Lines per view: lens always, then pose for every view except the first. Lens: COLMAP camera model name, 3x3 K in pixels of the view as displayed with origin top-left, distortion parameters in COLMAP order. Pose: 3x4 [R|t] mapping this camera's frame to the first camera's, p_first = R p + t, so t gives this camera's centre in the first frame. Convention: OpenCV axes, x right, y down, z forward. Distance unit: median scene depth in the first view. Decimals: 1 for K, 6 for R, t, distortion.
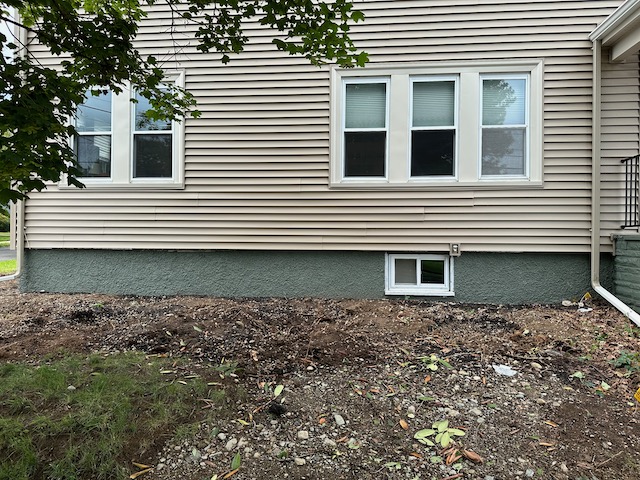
lens RADIAL K [[456.3, 0, 320.0], [0, 456.3, 240.0], [0, 0, 1]] dist [0.028558, -0.023146]
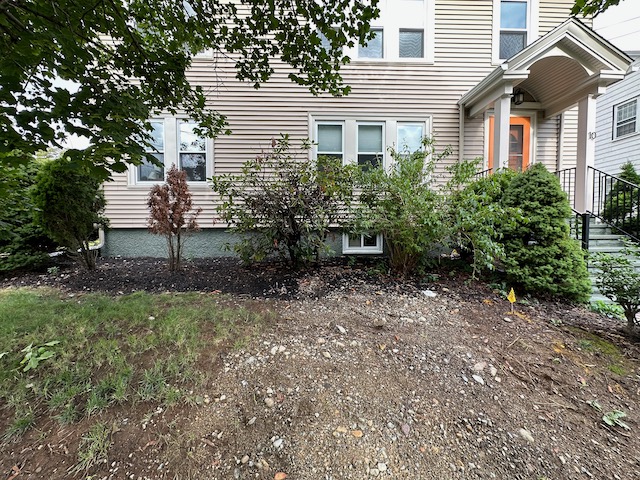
lens RADIAL K [[259.7, 0, 317.9], [0, 259.7, 238.1], [0, 0, 1]] dist [-0.002061, -0.000261]
pose [[0.991990, -0.015756, 0.125332, -0.122030], [0.011493, 0.999333, 0.034666, 0.055048], [-0.125795, -0.032948, 0.991509, 0.152470]]
